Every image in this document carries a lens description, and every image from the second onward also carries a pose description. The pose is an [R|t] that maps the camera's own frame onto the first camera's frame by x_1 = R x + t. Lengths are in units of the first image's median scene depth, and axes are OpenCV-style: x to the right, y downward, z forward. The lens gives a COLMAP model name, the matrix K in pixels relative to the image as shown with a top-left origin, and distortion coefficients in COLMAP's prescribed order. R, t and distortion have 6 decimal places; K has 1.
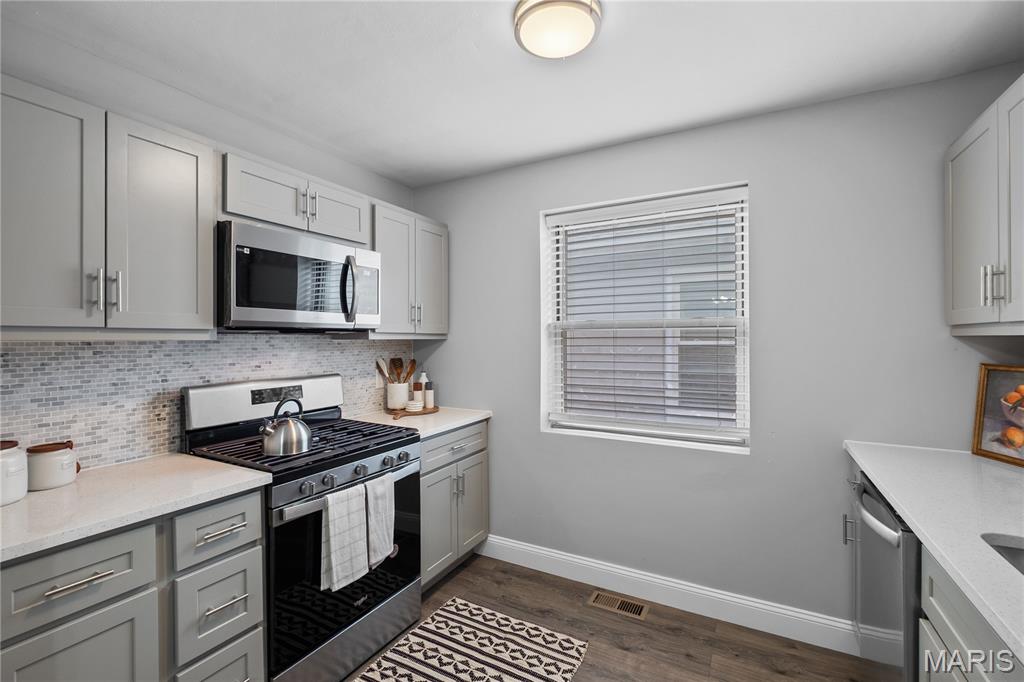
lens RADIAL K [[450.6, 0, 505.8], [0, 450.6, 334.8], [0, 0, 1]] dist [-0.001956, -0.000999]
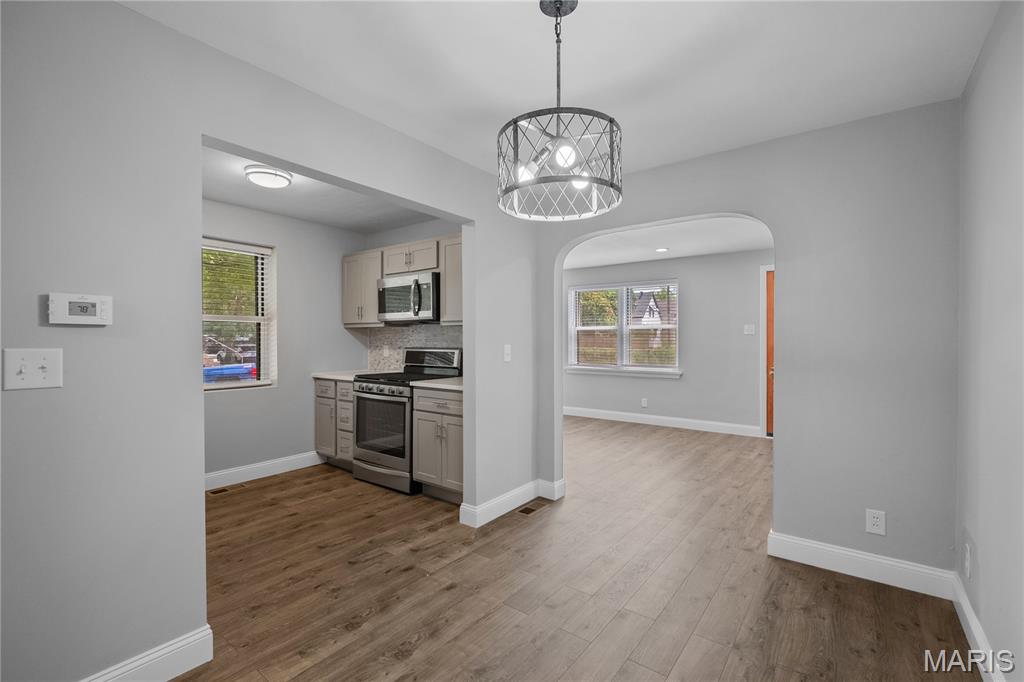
lens RADIAL K [[450.6, 0, 514.8], [0, 450.6, 344.6], [0, 0, 1]] dist [-0.001956, -0.000999]
pose [[-0.119240, 0.013564, -0.992773, 1.334622], [0.006853, 0.999894, 0.012839, 0.062513], [0.992842, -0.005273, -0.119321, 1.532879]]
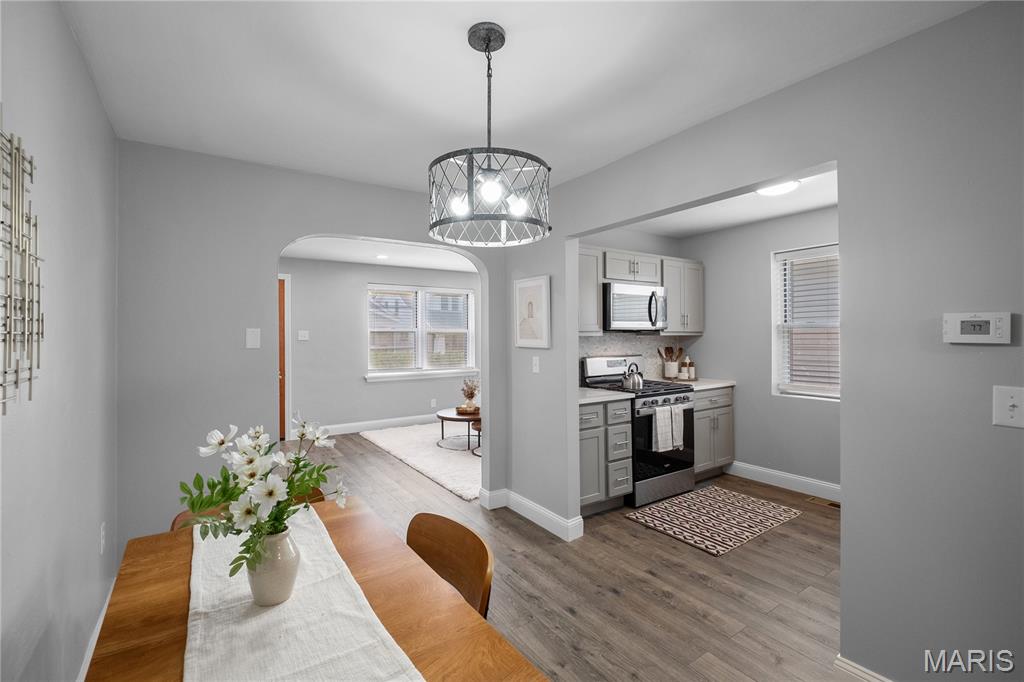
lens RADIAL K [[450.6, 0, 507.5], [0, 450.6, 333.6], [0, 0, 1]] dist [-0.001956, -0.000999]
pose [[0.891509, -0.003217, -0.452991, -0.036530], [0.006759, 0.999958, 0.006201, -0.012743], [0.452952, -0.008590, 0.891494, -0.929603]]
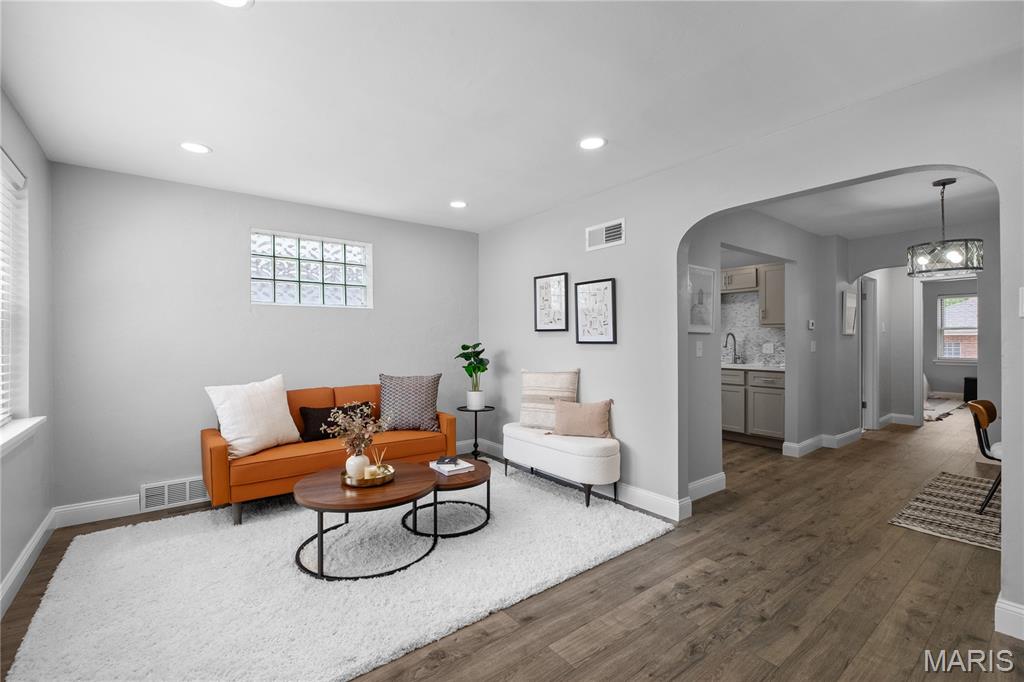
lens RADIAL K [[450.6, 0, 513.4], [0, 450.6, 339.5], [0, 0, 1]] dist [-0.001956, -0.000999]
pose [[0.390757, 0.001307, 0.920493, -2.312600], [-0.005099, 0.999987, 0.000745, 0.068149], [-0.920480, -0.004985, 0.390758, 0.407559]]
